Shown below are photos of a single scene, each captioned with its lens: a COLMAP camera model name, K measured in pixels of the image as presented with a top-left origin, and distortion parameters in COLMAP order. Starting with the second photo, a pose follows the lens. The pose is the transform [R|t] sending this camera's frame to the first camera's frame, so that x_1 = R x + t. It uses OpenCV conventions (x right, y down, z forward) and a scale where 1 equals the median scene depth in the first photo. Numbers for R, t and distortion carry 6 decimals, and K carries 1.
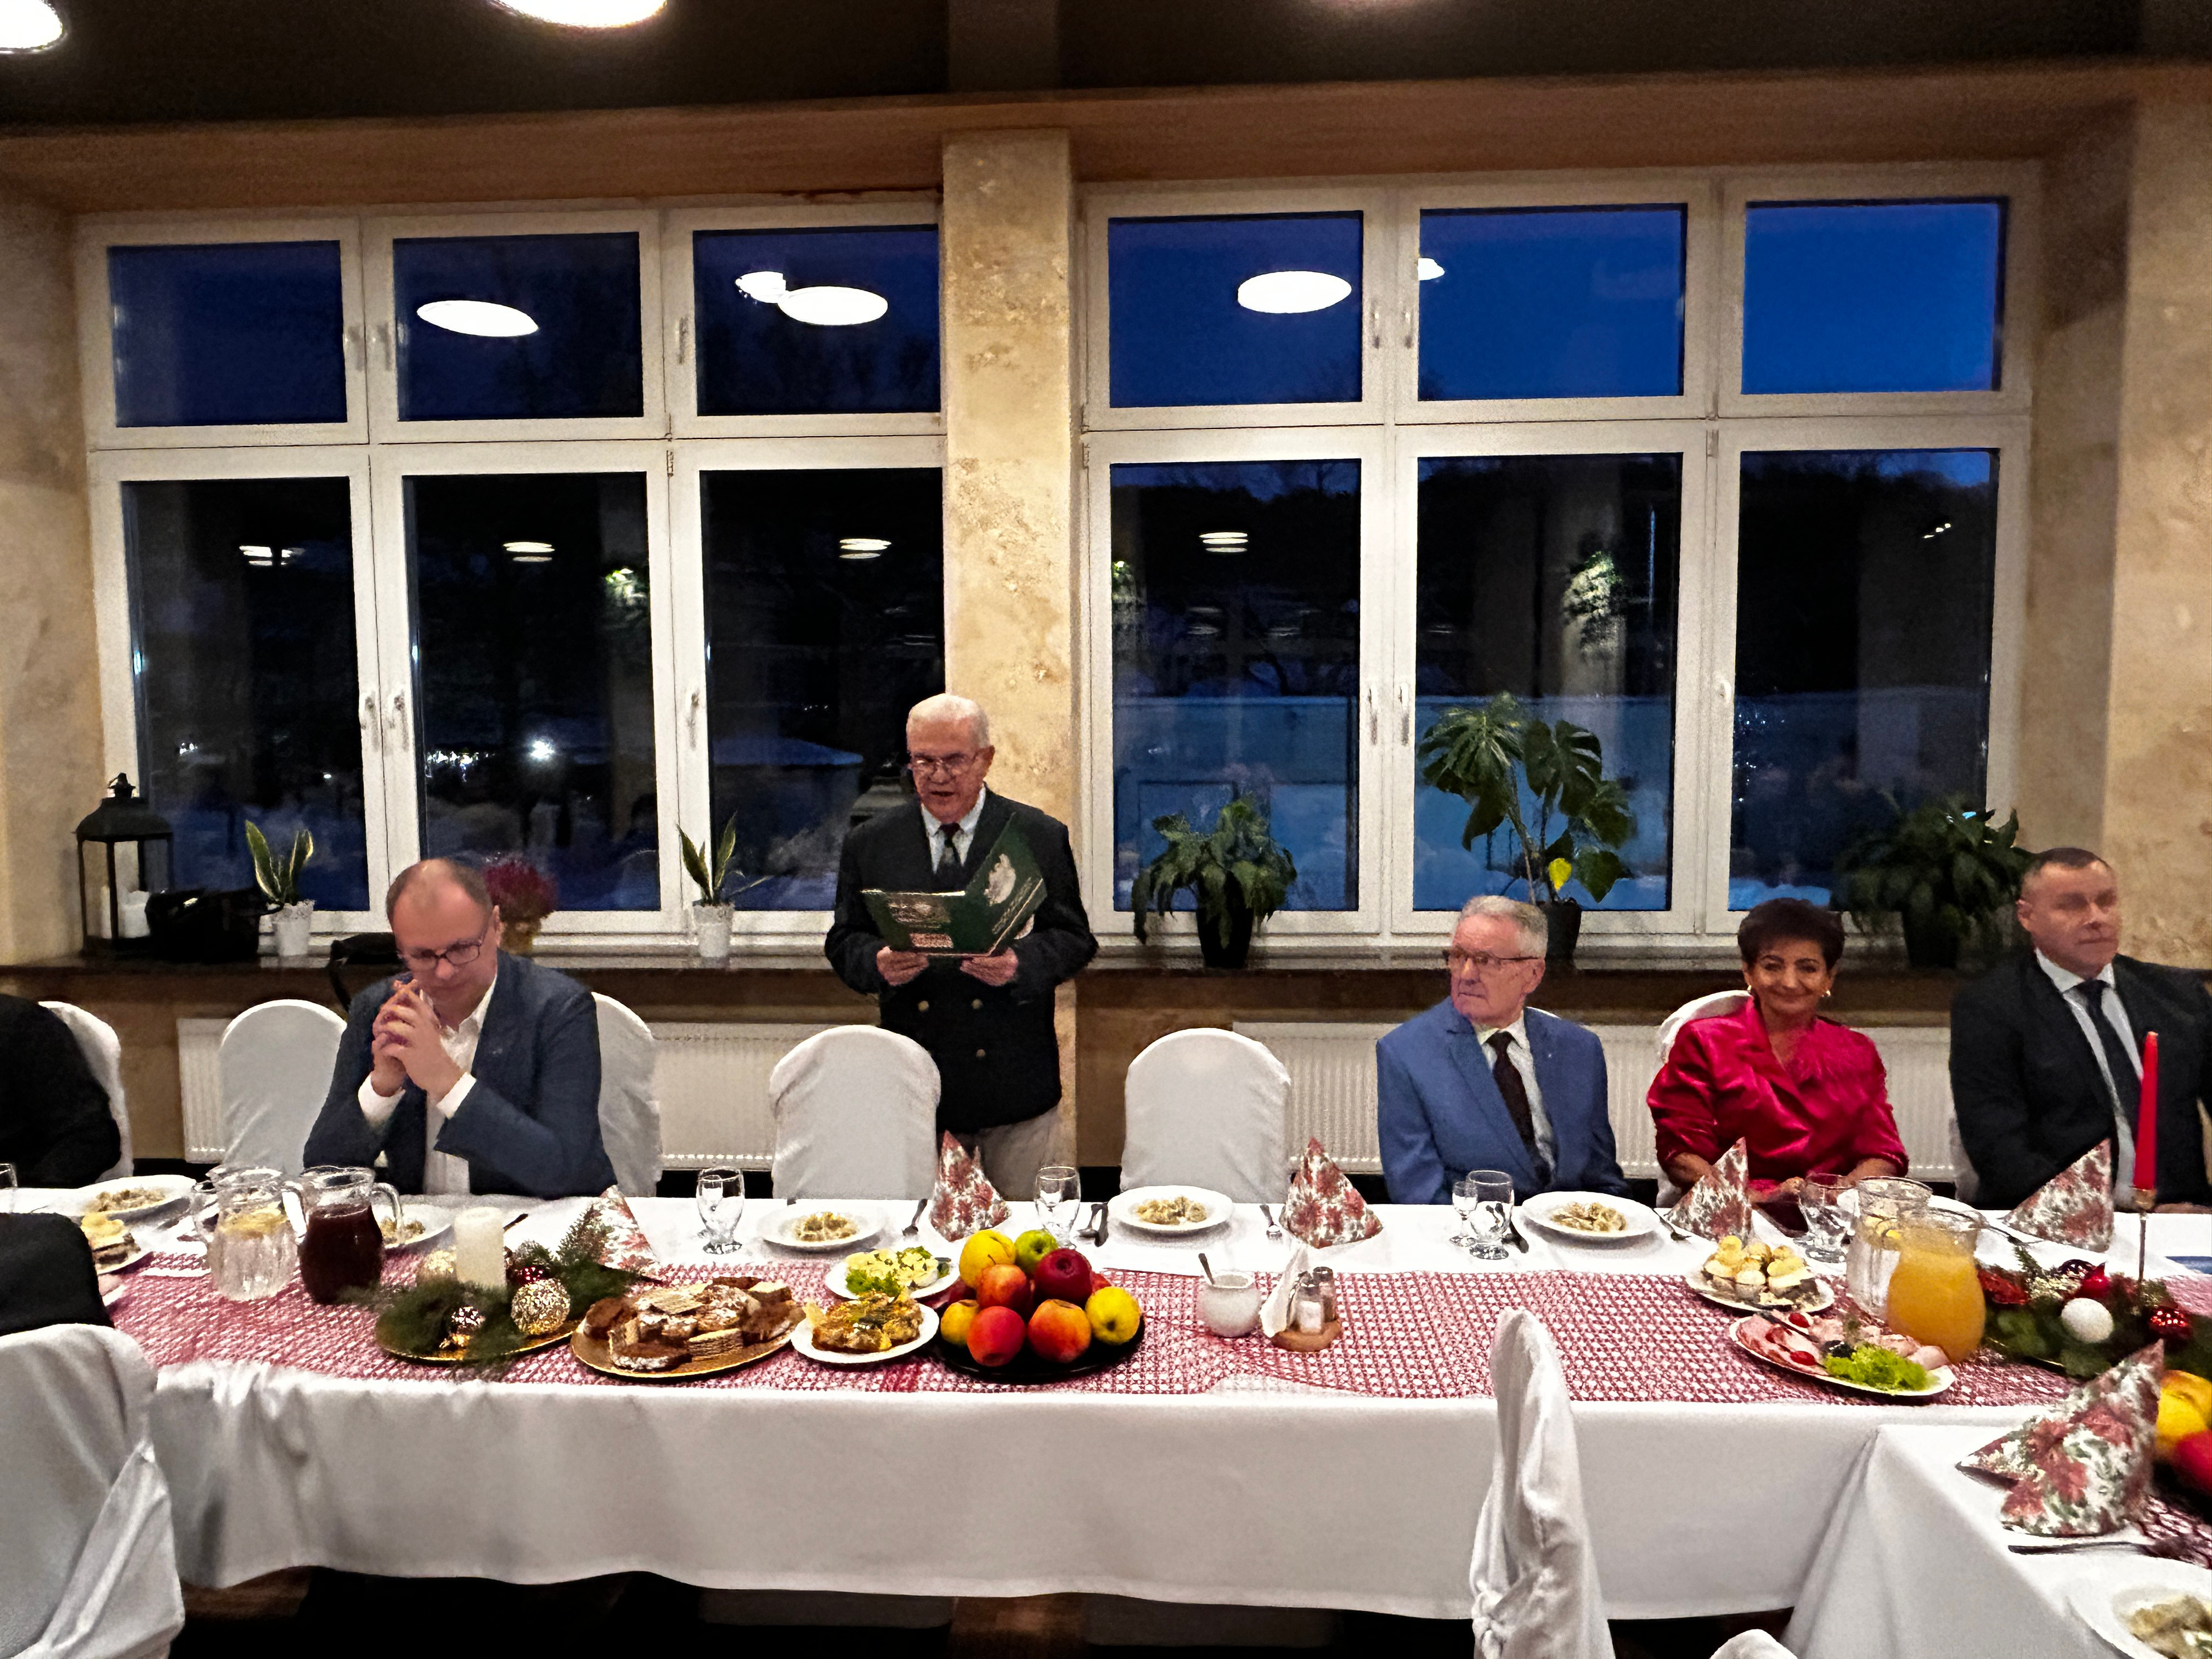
lens RADIAL K [[1461.2, 0, 1072.6], [0, 1461.2, 820.0], [0, 0, 1]] dist [0.000149, 0.001821]
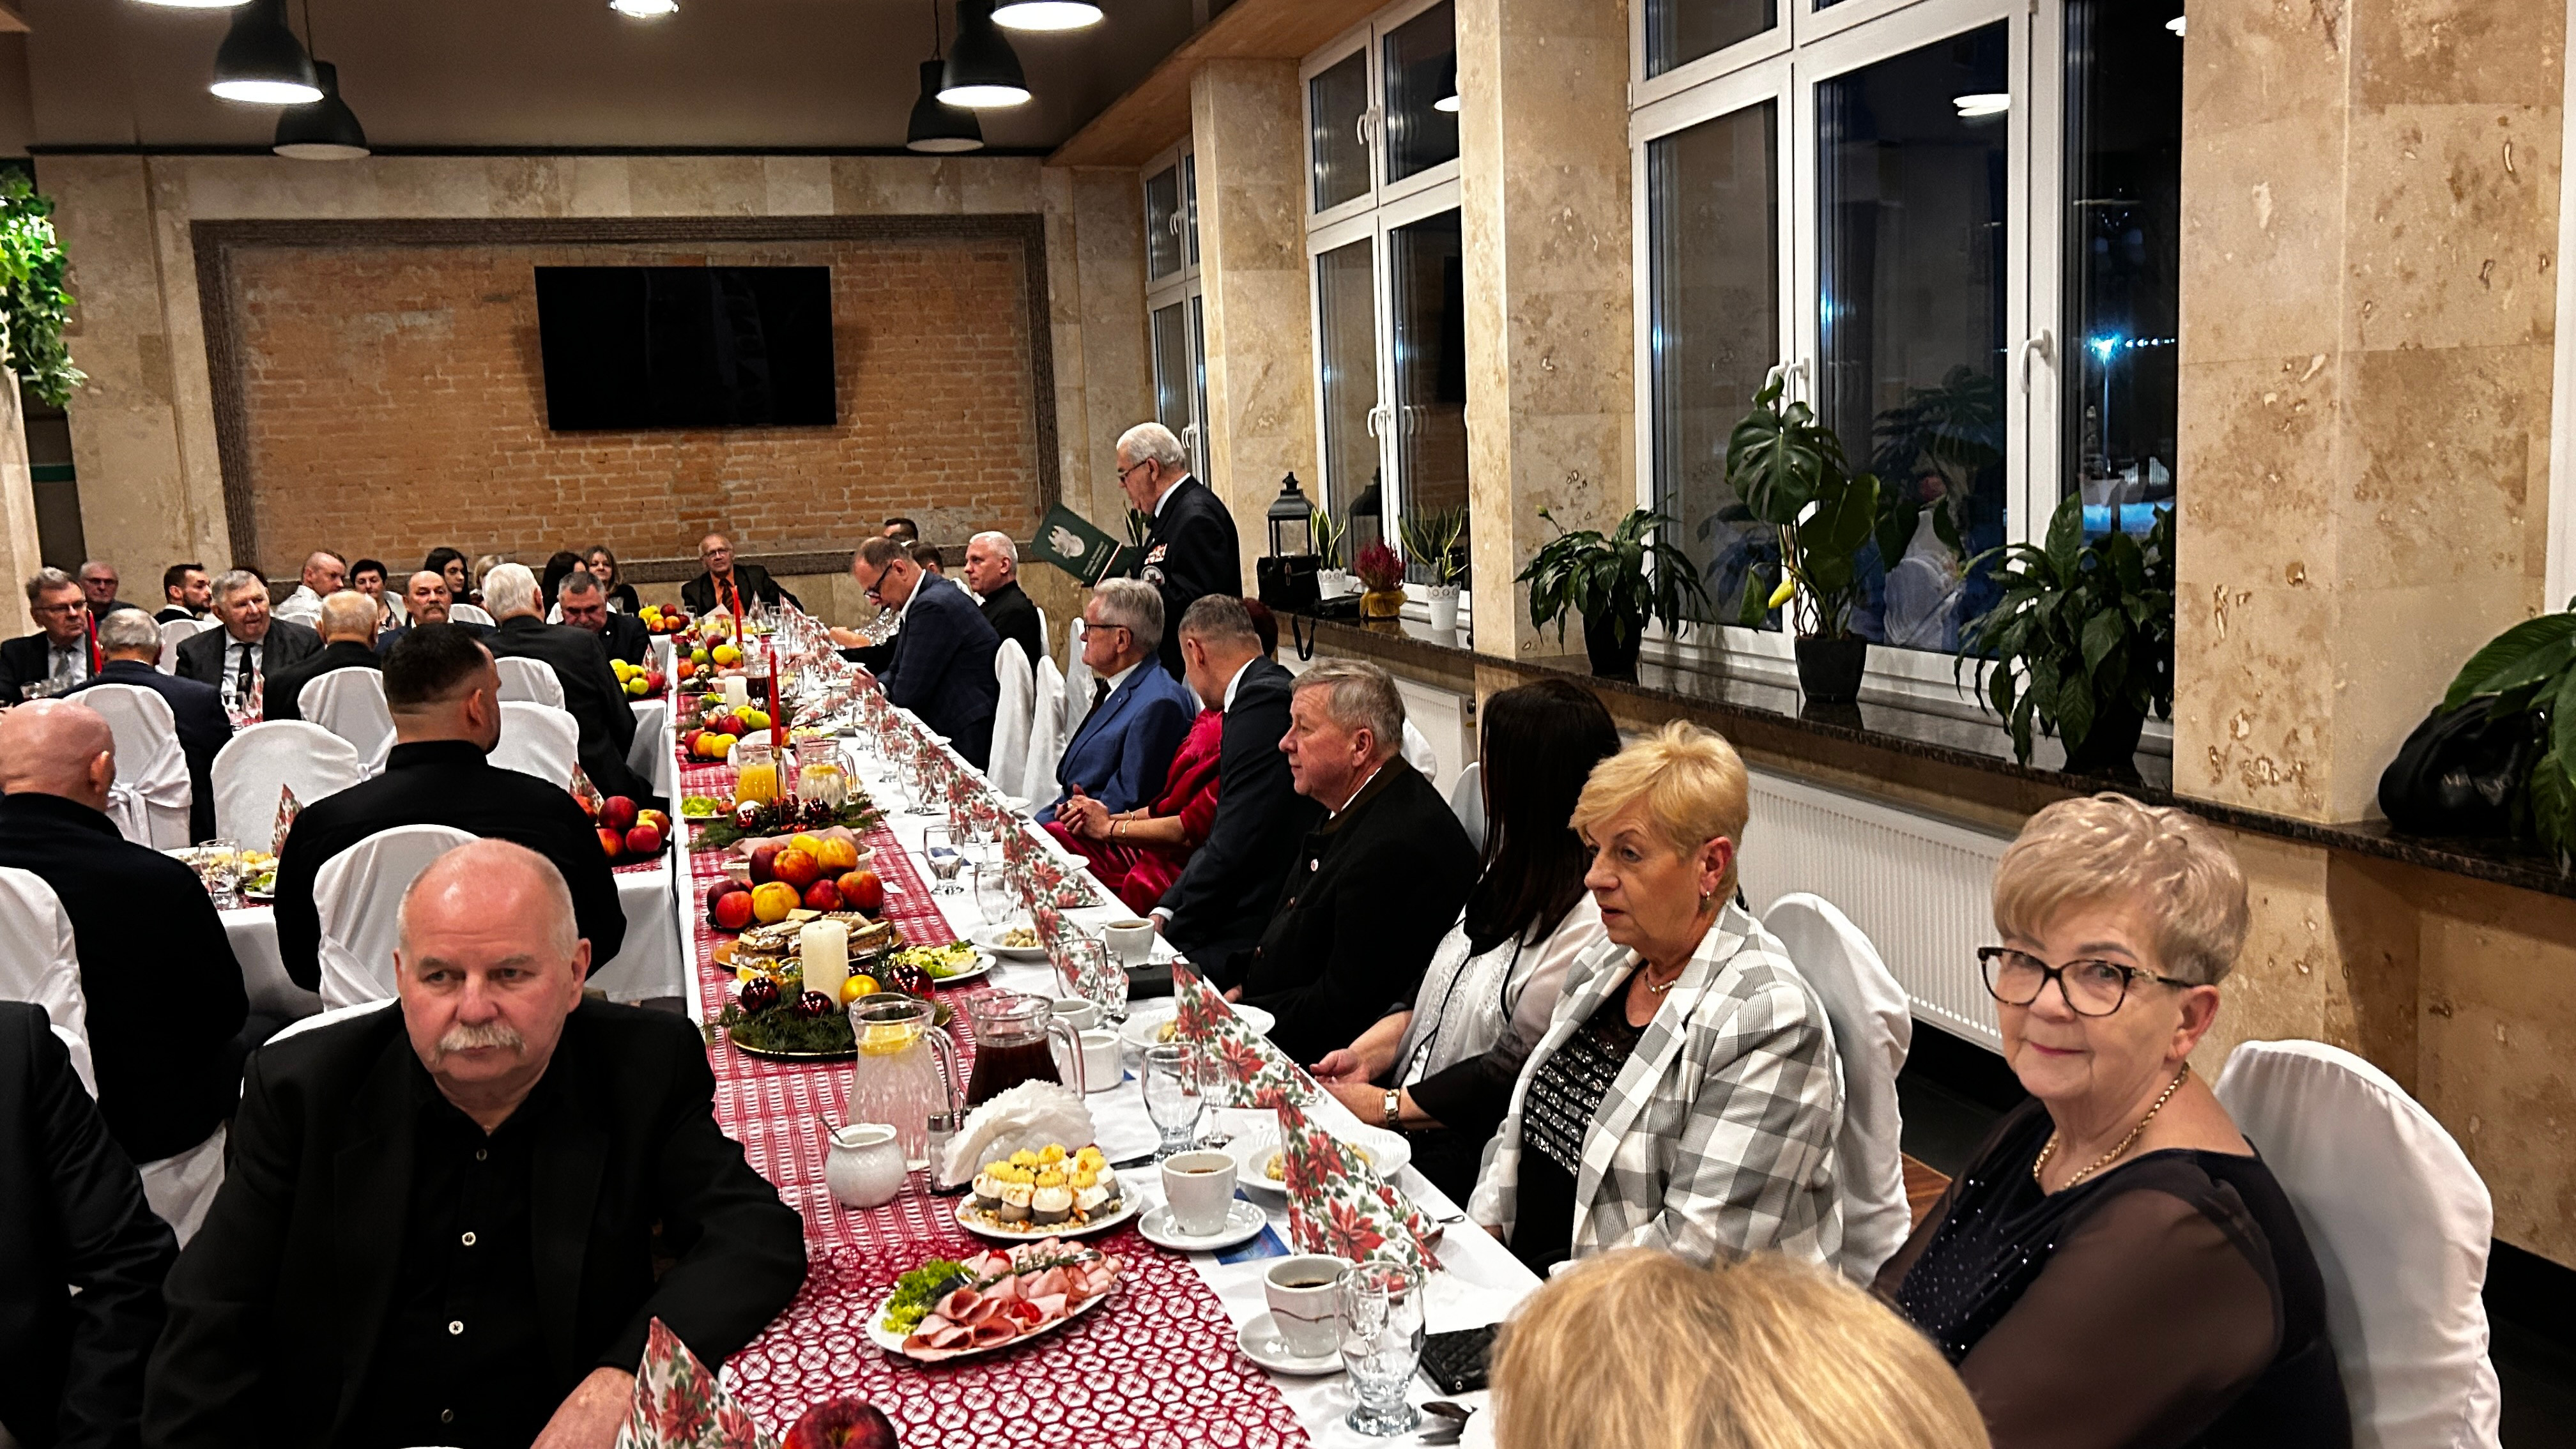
lens RADIAL K [[2044.4, 0, 1299.1], [0, 2044.4, 742.7], [0, 0, 1]] dist [0.040287, -0.060045]
pose [[0.357919, 0.122875, -0.925633, 2.043850], [-0.022396, 0.992148, 0.123044, -0.027512], [0.933484, -0.023309, 0.357861, 0.506603]]
